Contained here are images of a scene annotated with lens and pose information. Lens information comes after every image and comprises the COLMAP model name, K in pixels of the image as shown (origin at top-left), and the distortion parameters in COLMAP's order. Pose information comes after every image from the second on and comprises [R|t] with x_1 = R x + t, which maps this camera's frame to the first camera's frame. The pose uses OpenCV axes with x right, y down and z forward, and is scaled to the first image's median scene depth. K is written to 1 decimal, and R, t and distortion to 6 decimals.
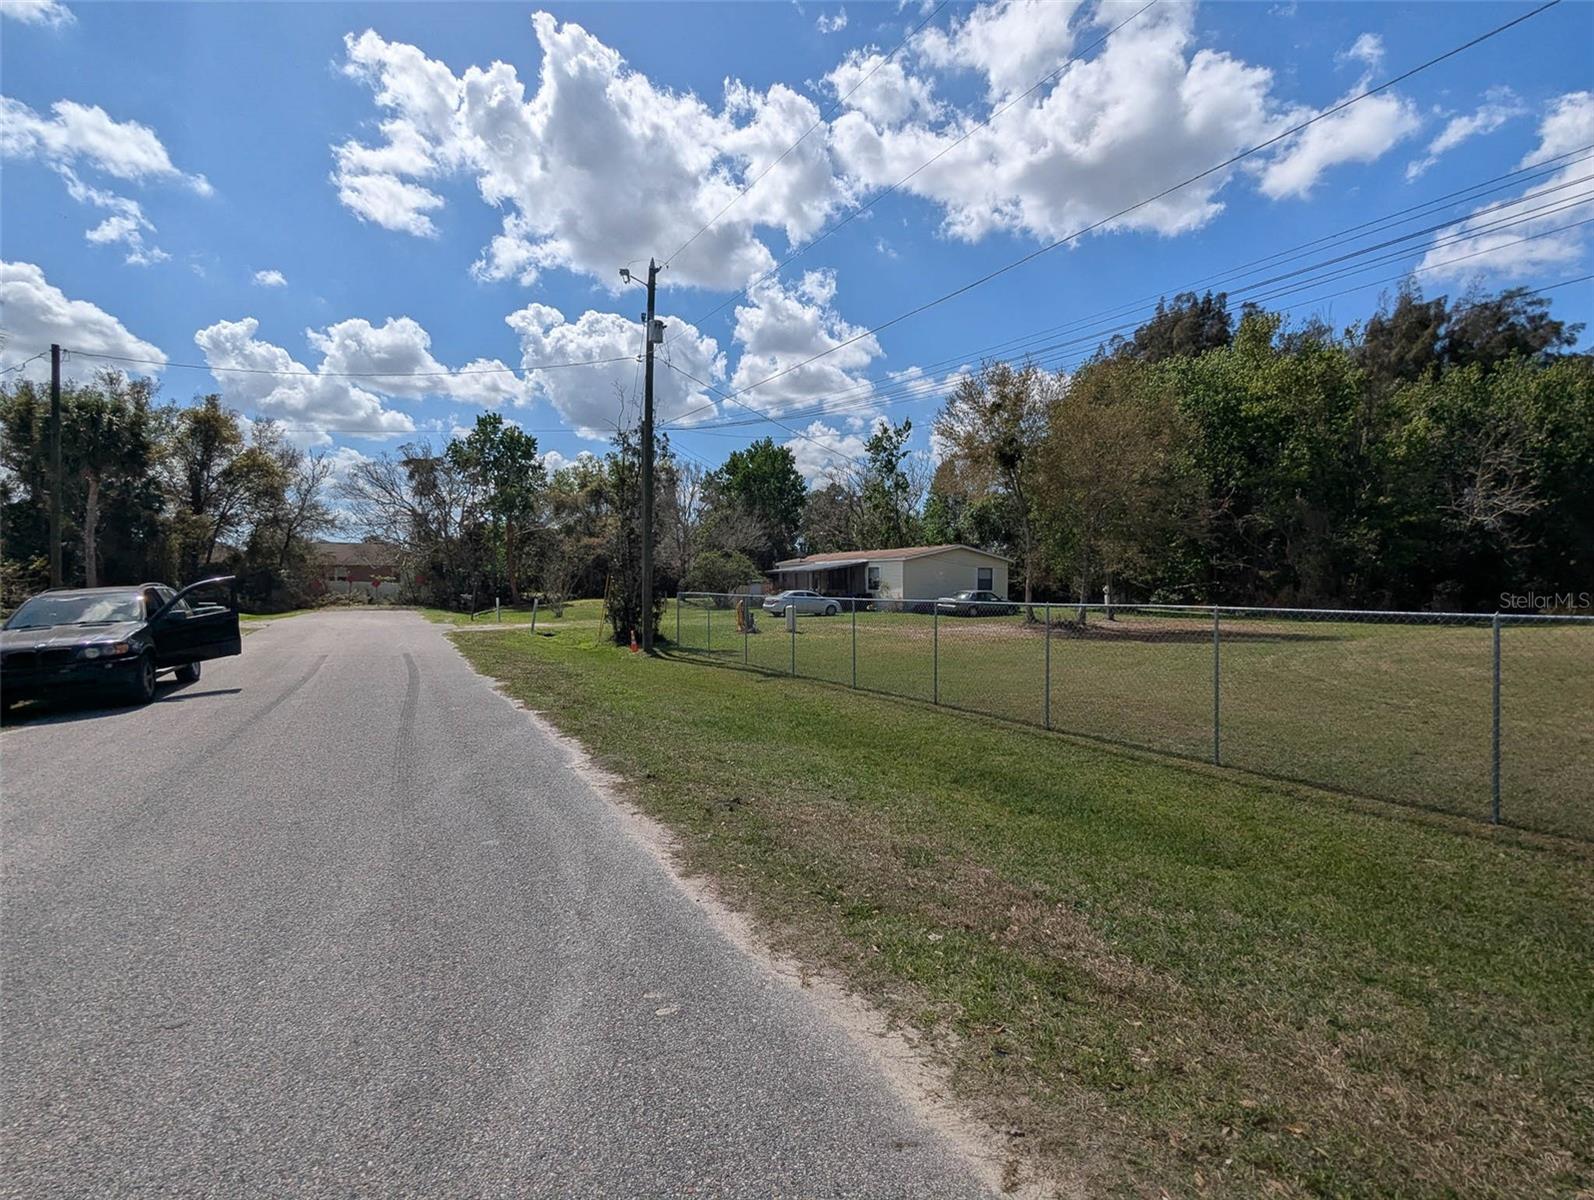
lens RADIAL K [[760.4, 0, 813.7], [0, 760.4, 608.8], [0, 0, 1]] dist [-0.004920, 0.003724]
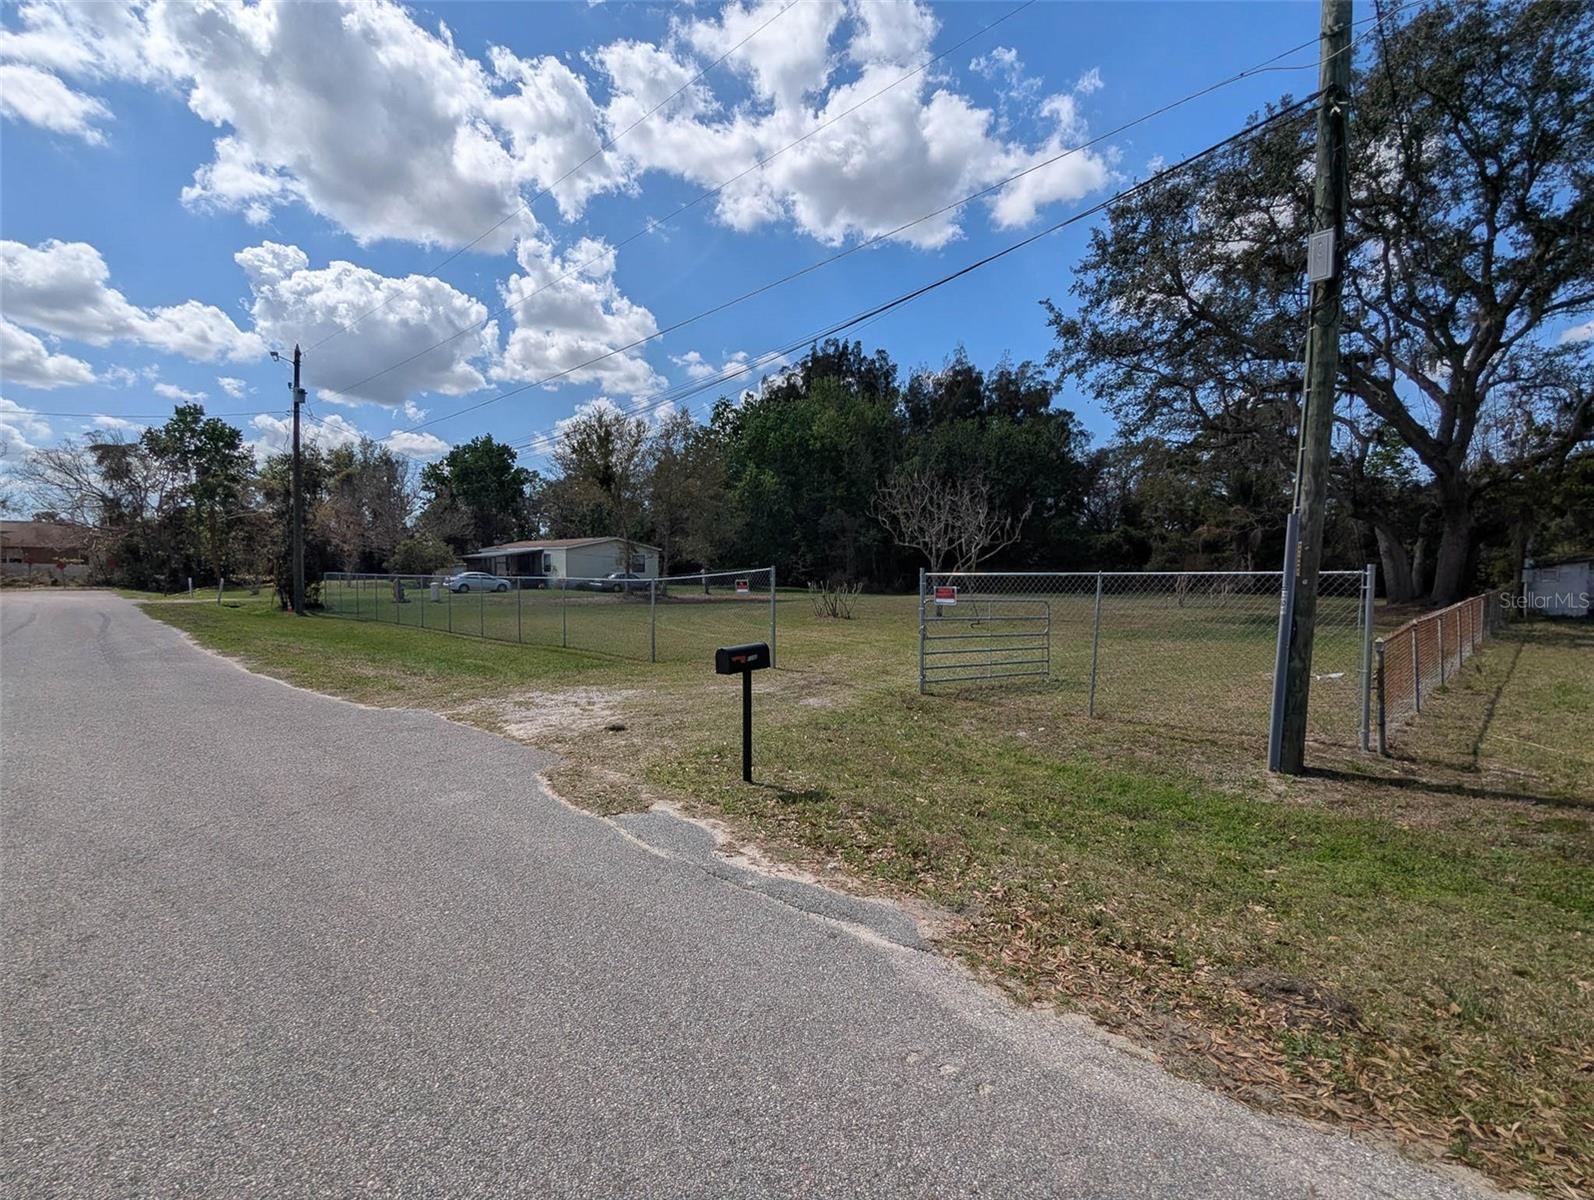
lens RADIAL K [[760.4, 0, 804.8], [0, 760.4, 603.9], [0, 0, 1]] dist [-0.004920, 0.003724]
pose [[0.965740, -0.010732, 0.259289, 0.095397], [0.006399, 0.999826, 0.017548, 0.005083], [-0.259432, -0.015288, 0.965640, -0.188942]]
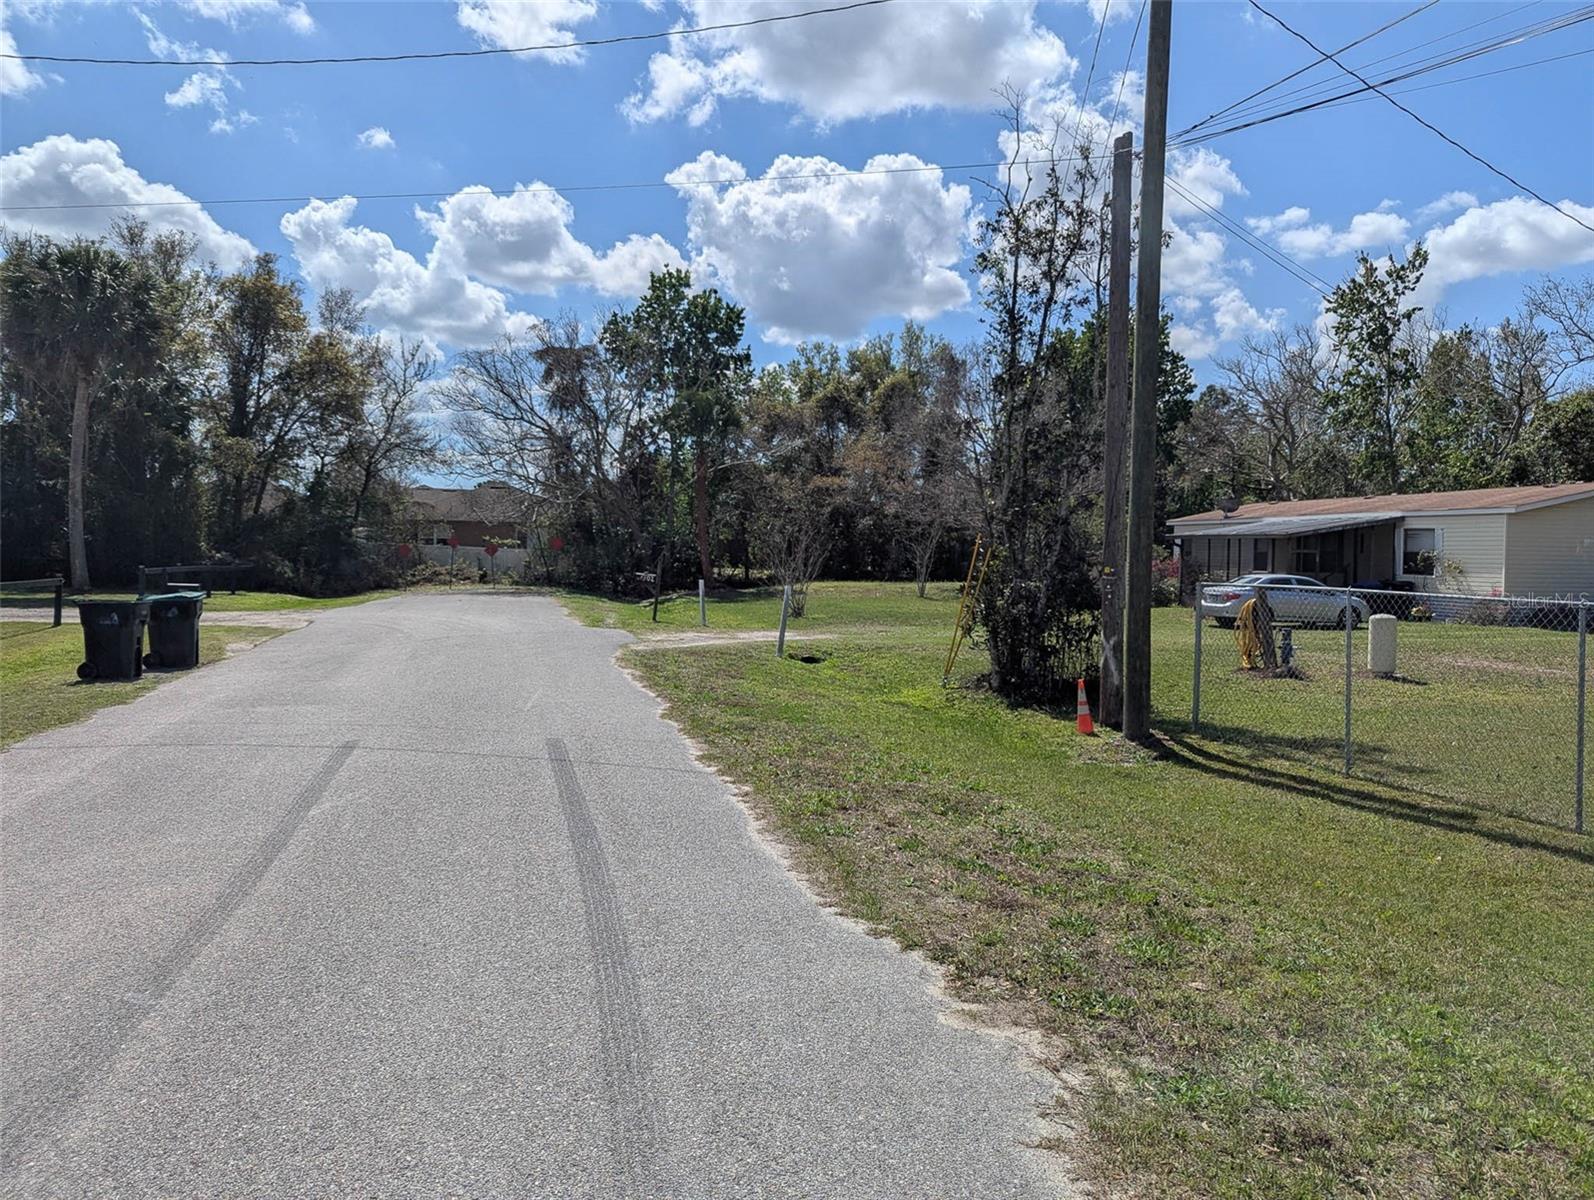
lens RADIAL K [[1125.1, 0, 844.6], [0, 1125.1, 589.8], [0, 0, 1]] dist [0.047386, -0.015614]
pose [[0.975351, 0.019979, -0.219754, -0.070123], [-0.020751, 0.999784, -0.001203, -0.004046], [0.219682, 0.005734, 0.975555, 0.124144]]
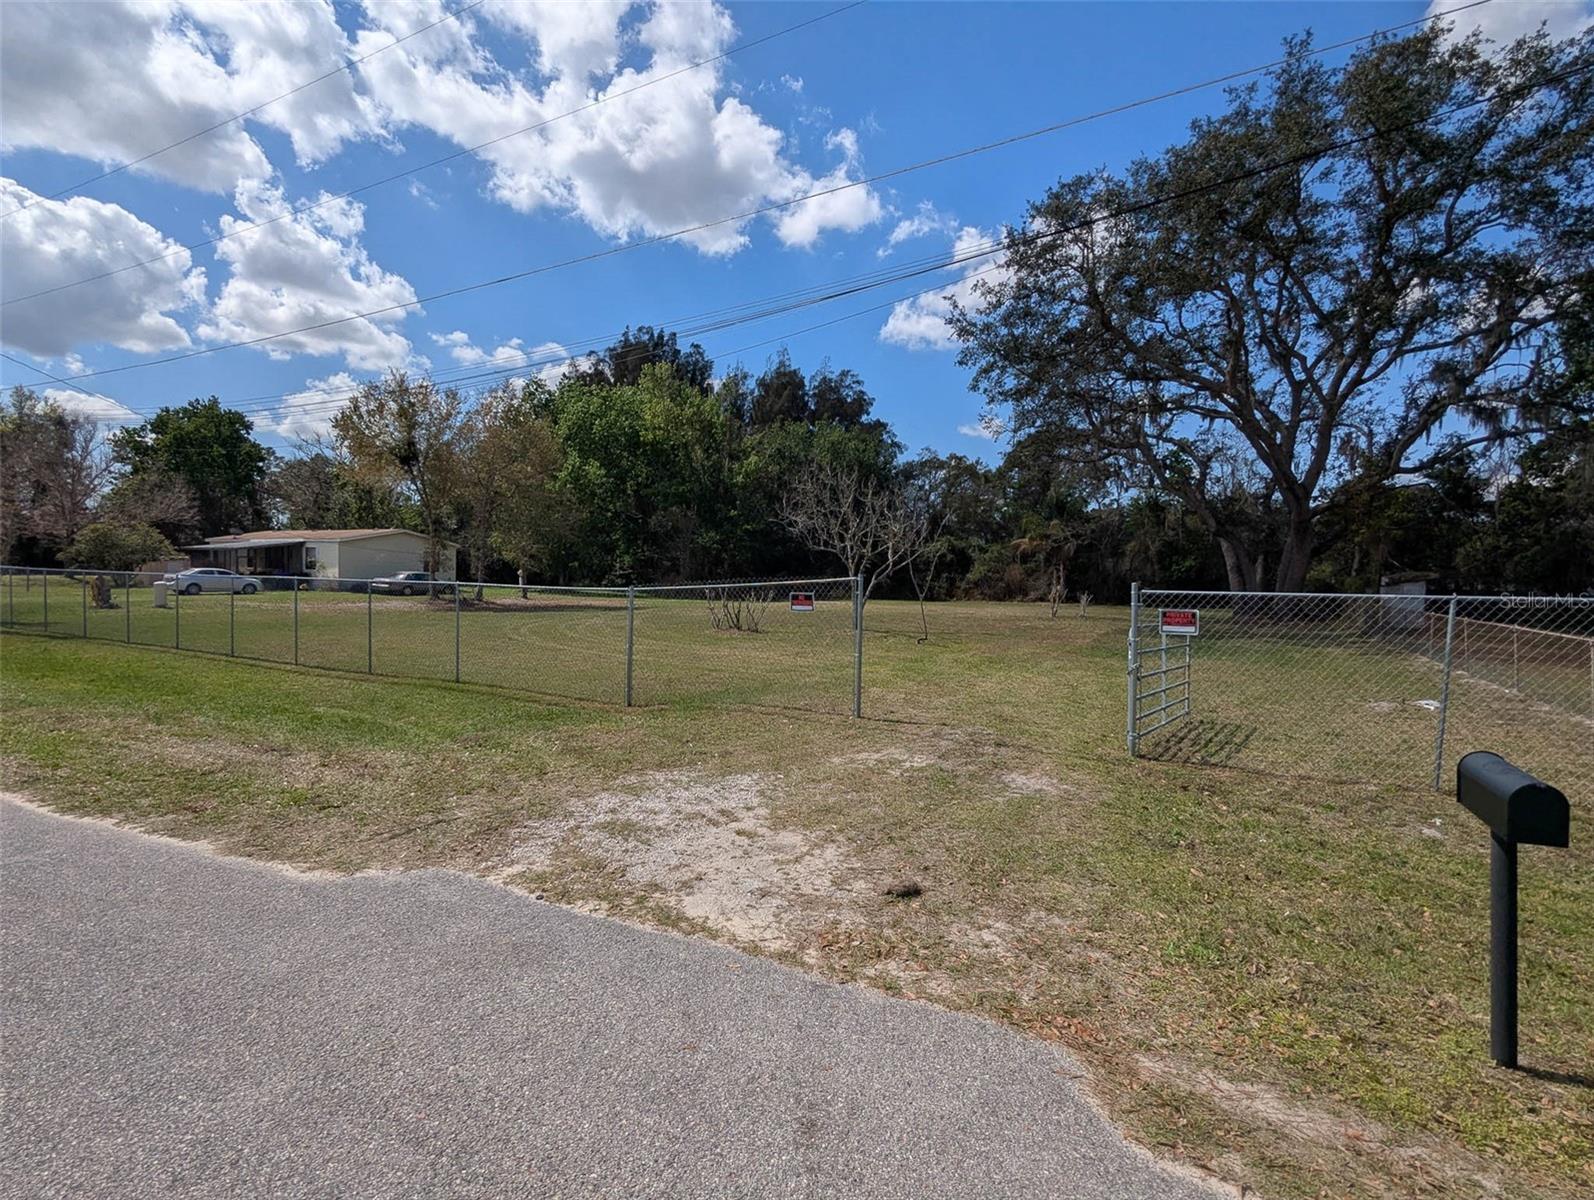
lens RADIAL K [[760.4, 0, 806.5], [0, 760.4, 601.1], [0, 0, 1]] dist [-0.004920, 0.003724]
pose [[0.851290, -0.000975, 0.524695, 0.064963], [-0.004577, 0.999946, 0.009284, 0.003132], [-0.524676, -0.010305, 0.851240, -0.126972]]
